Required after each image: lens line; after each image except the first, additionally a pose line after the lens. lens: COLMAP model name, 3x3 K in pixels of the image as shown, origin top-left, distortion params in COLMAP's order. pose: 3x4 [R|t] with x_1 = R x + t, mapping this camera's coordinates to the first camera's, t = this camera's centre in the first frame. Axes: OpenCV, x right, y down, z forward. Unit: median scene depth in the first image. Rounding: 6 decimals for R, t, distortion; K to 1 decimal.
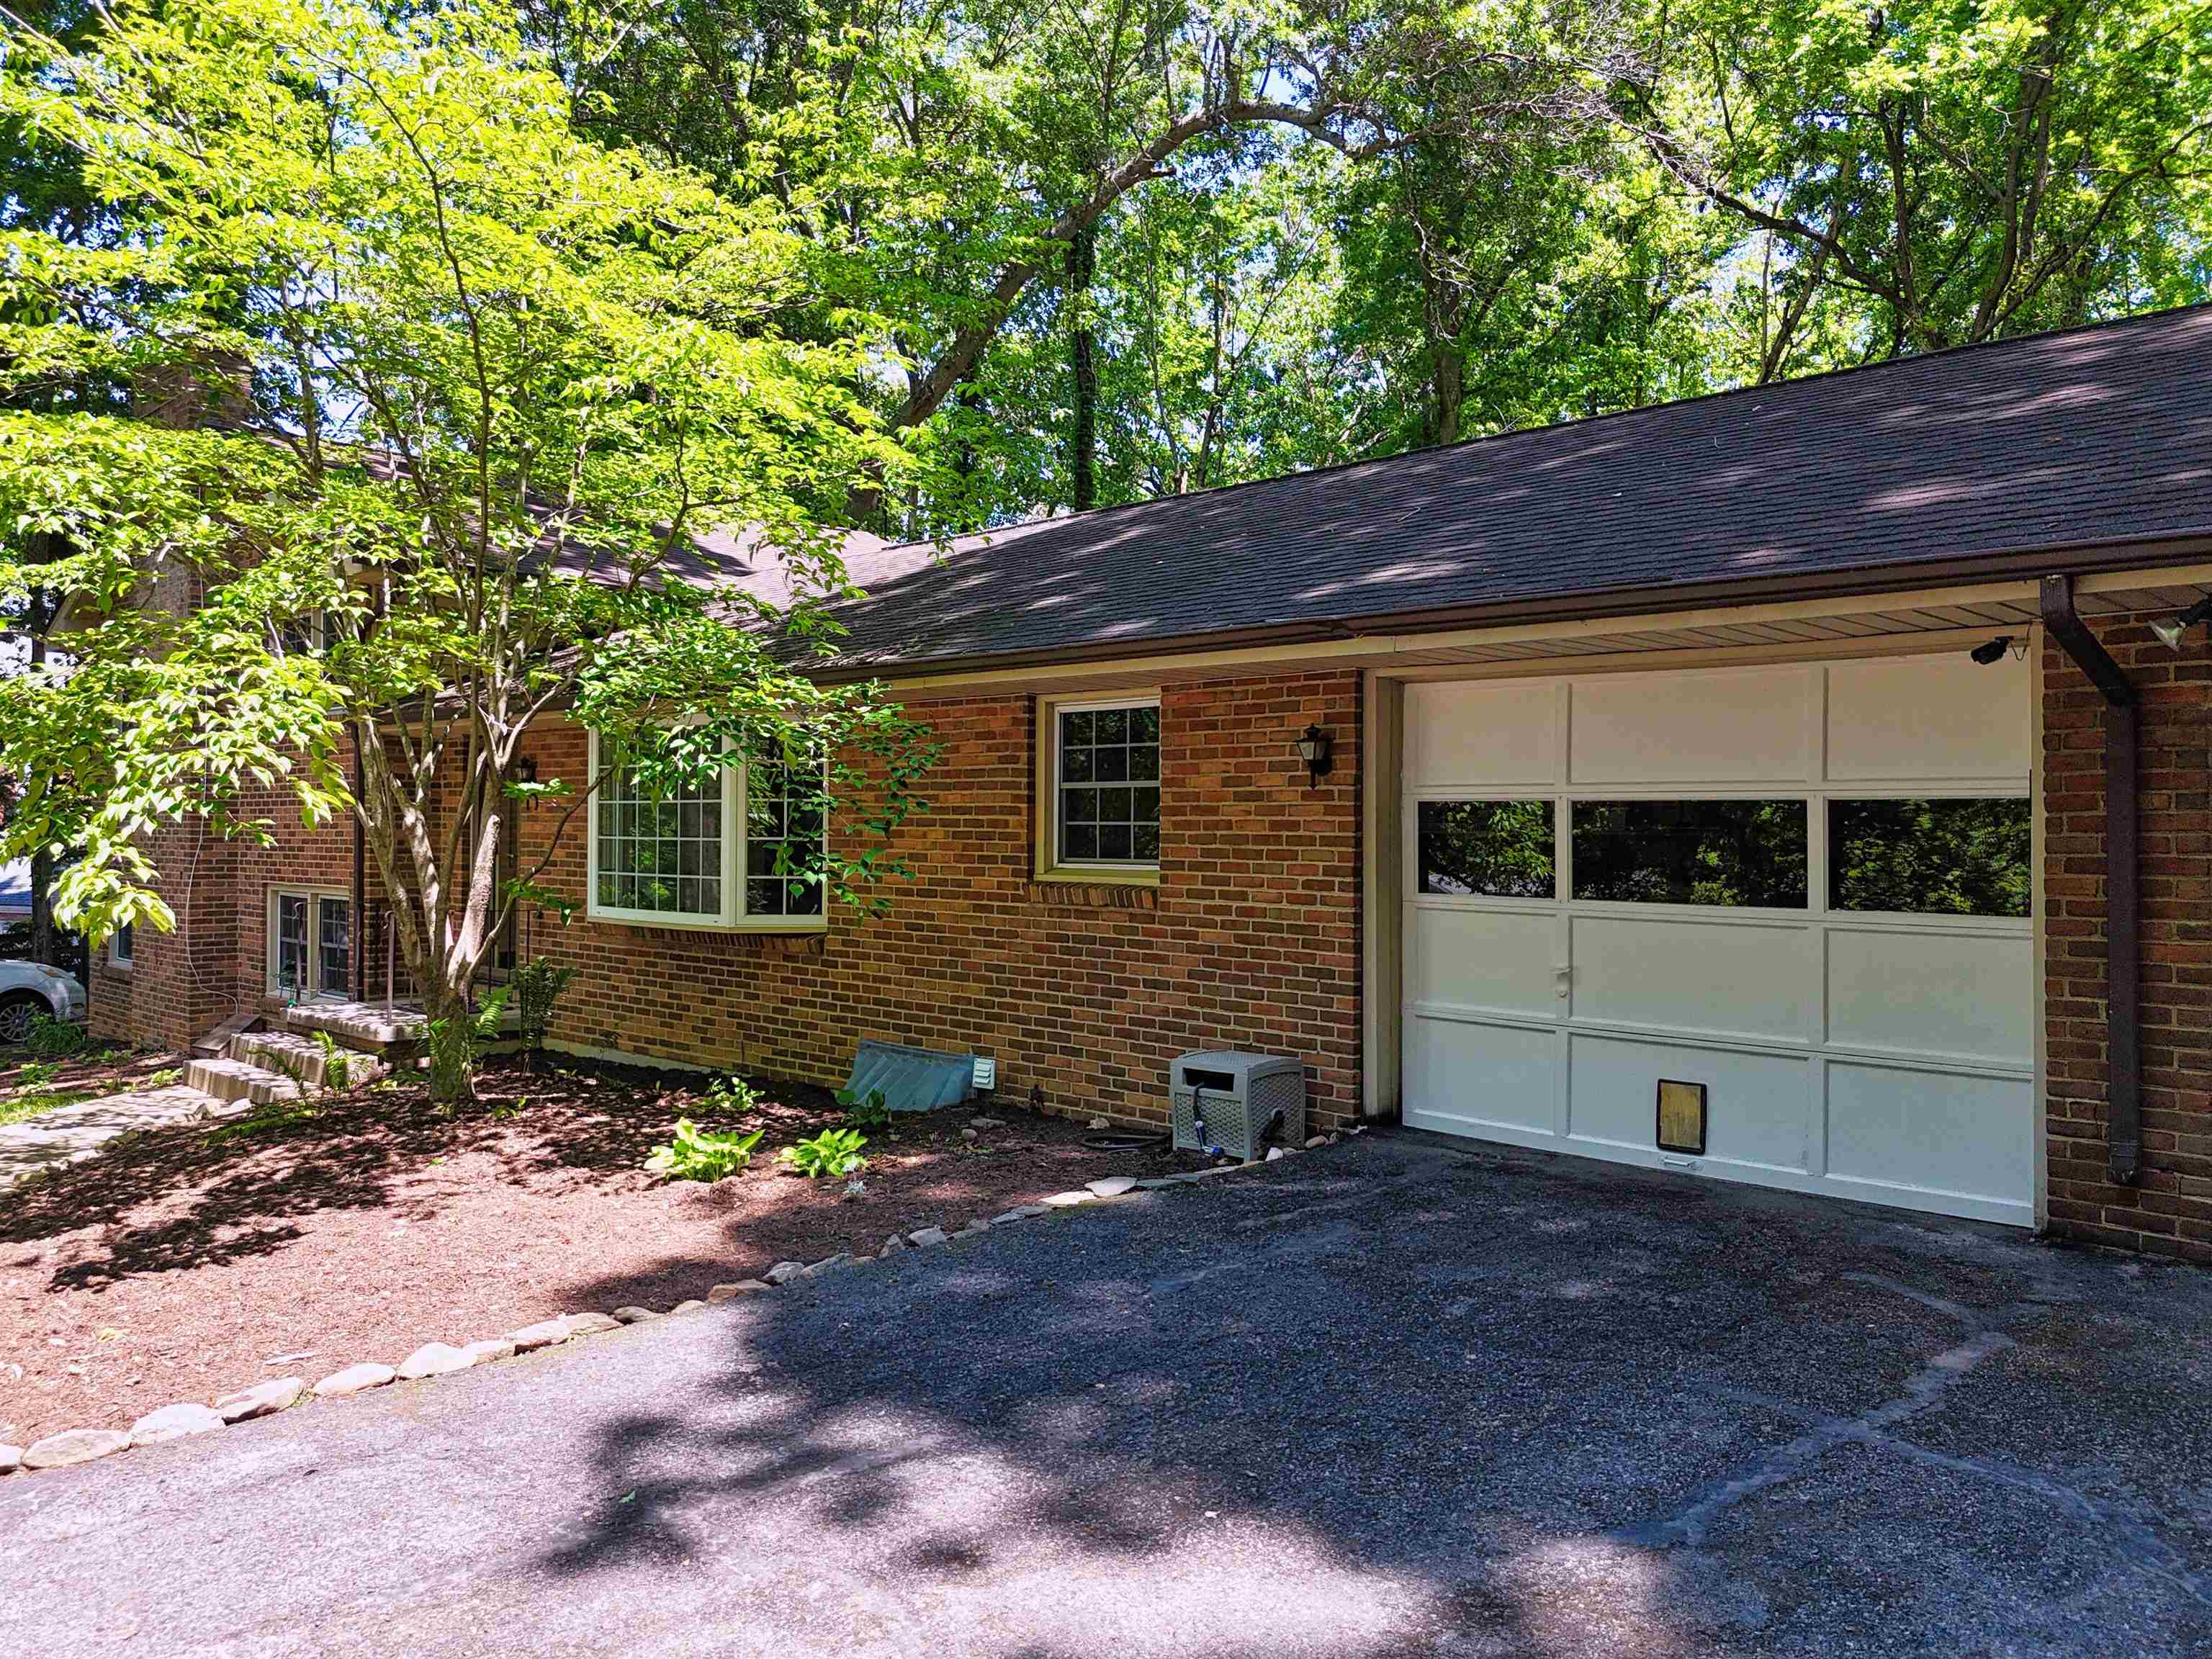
lens RADIAL K [[1590.5, 0, 1098.8], [0, 1590.5, 830.3], [0, 0, 1]] dist [0.064407, -0.064209]
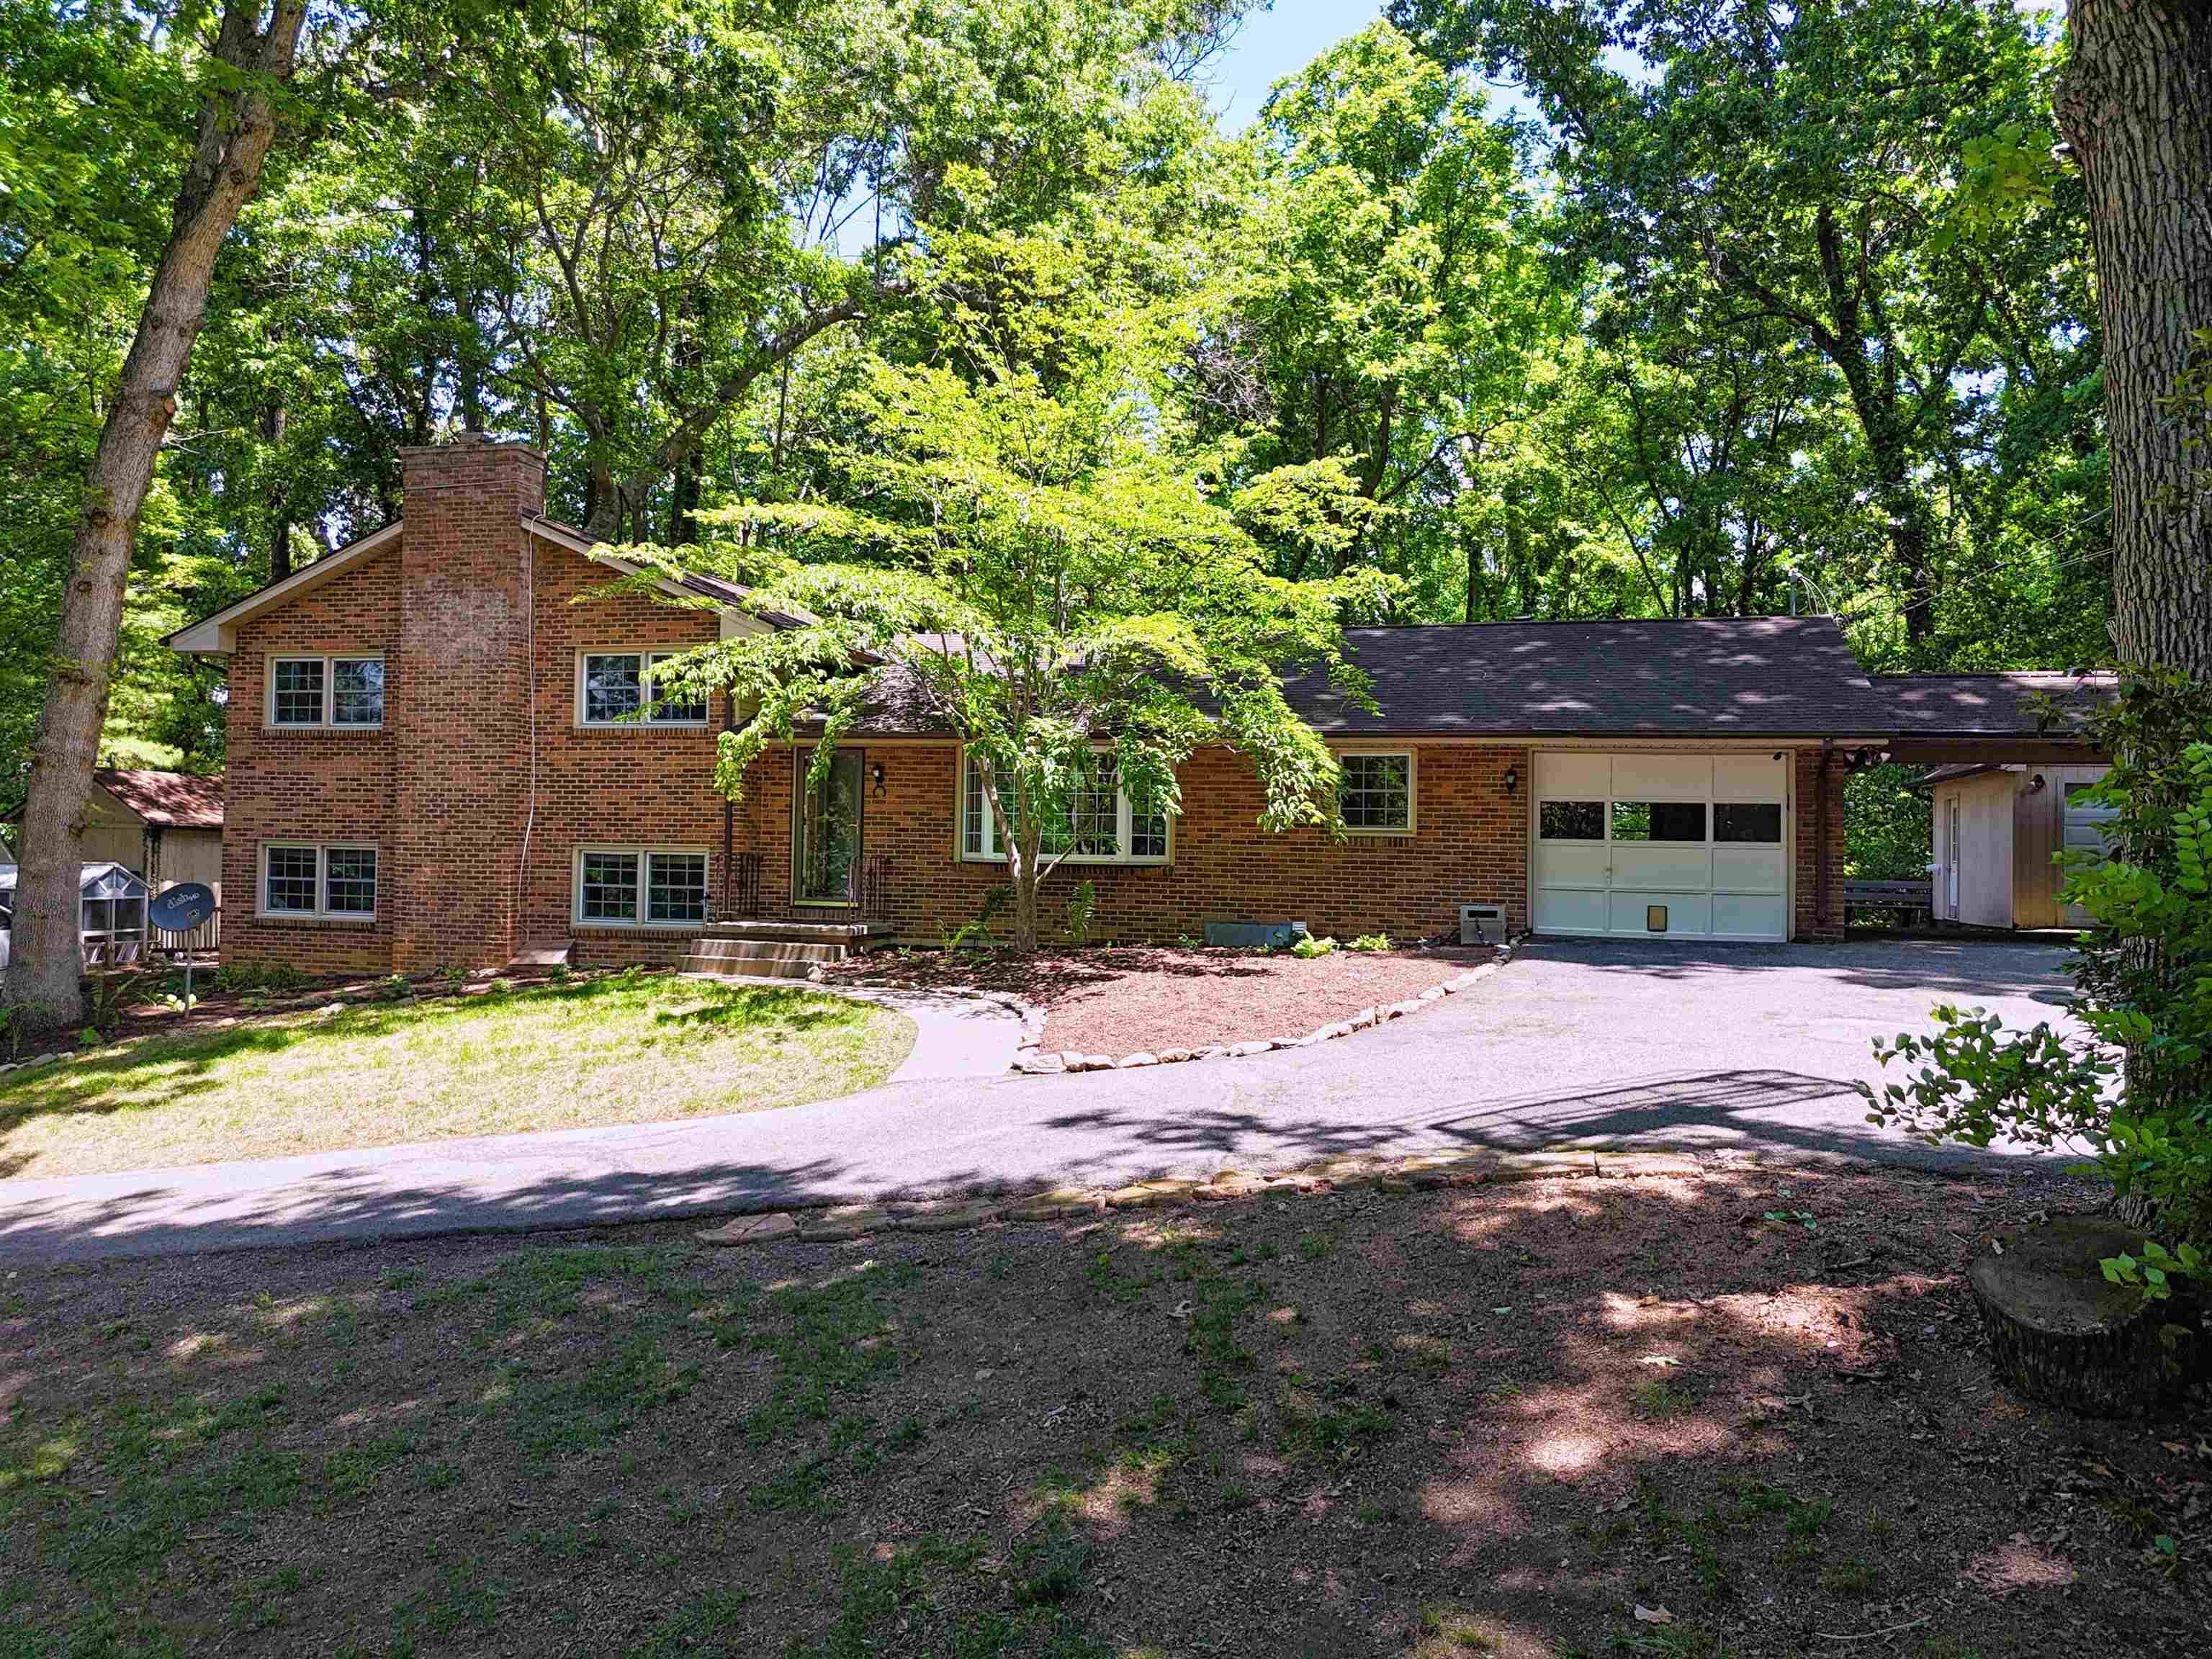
lens RADIAL K [[1590.5, 0, 1098.8], [0, 1590.5, 830.3], [0, 0, 1]] dist [0.064407, -0.064209]
pose [[0.880525, 0.016096, 0.473726, -1.576938], [-0.012695, 0.999866, -0.010376, 0.061233], [-0.473829, 0.003122, 0.880611, -0.848269]]
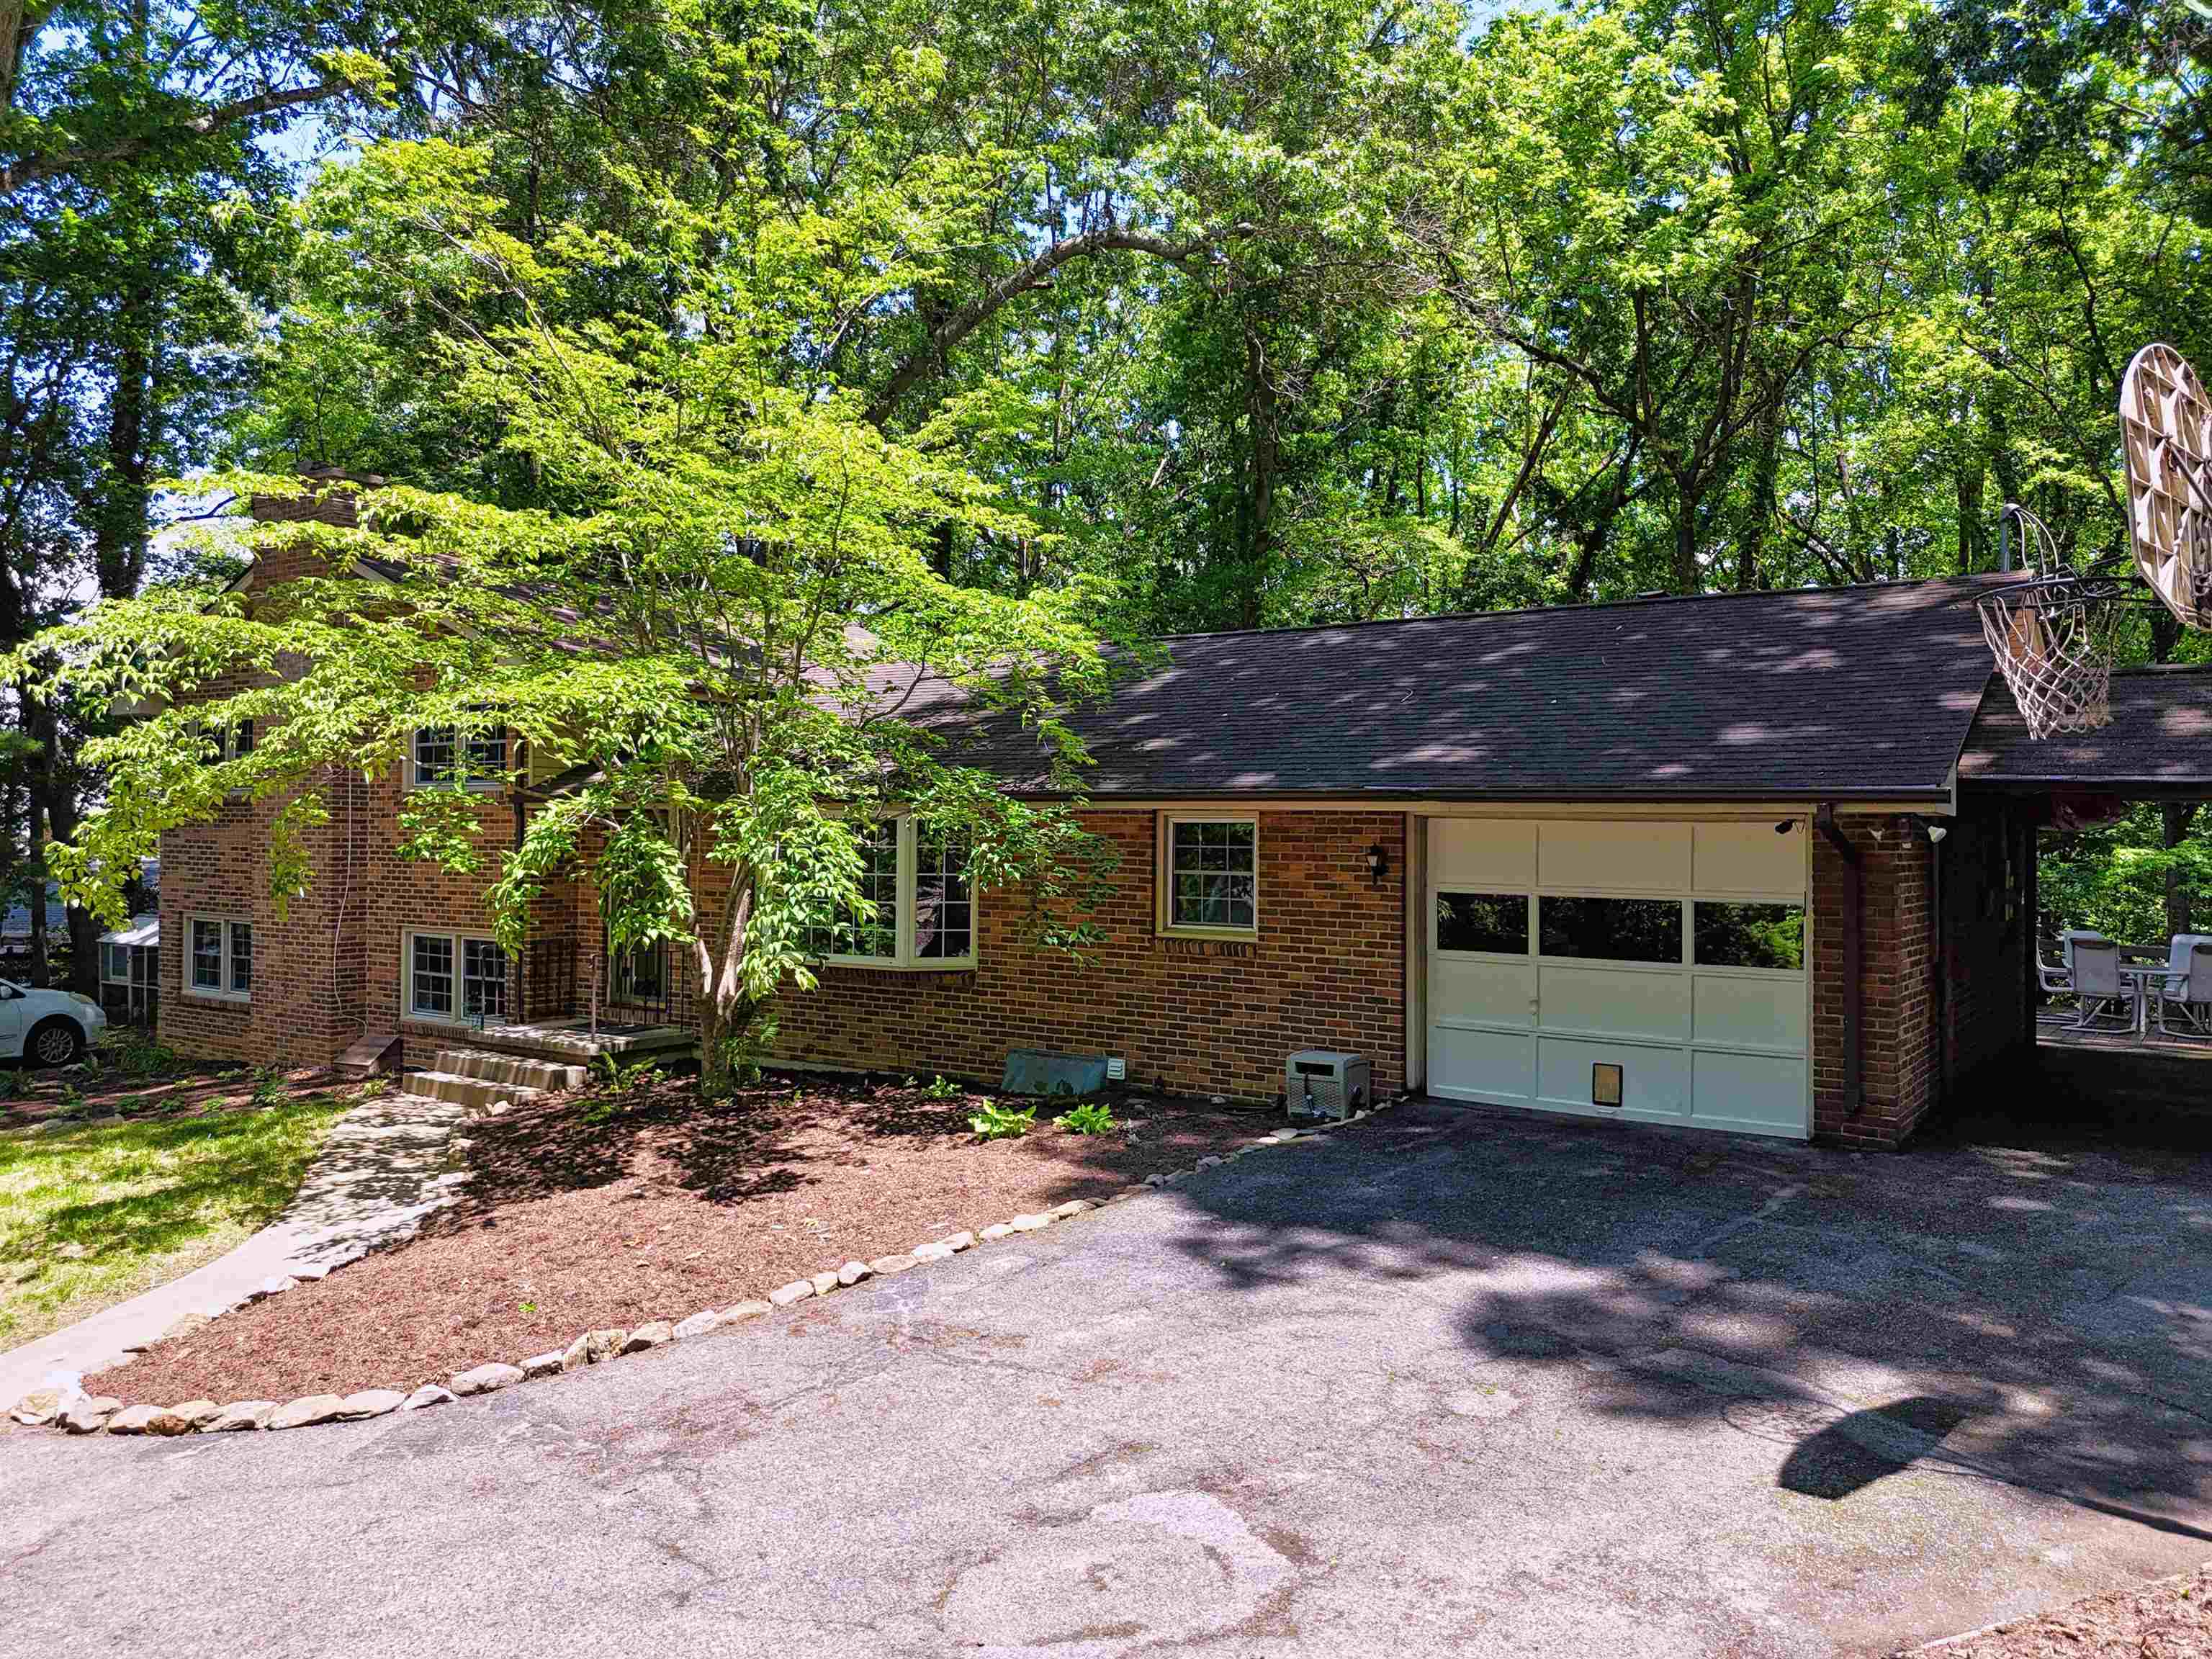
lens RADIAL K [[1590.5, 0, 1098.8], [0, 1590.5, 830.3], [0, 0, 1]] dist [0.064407, -0.064209]
pose [[0.987205, 0.003827, 0.159411, -0.393125], [-0.003754, 0.999993, -0.000755, -0.078338], [-0.159413, 0.000147, 0.987212, -0.526683]]
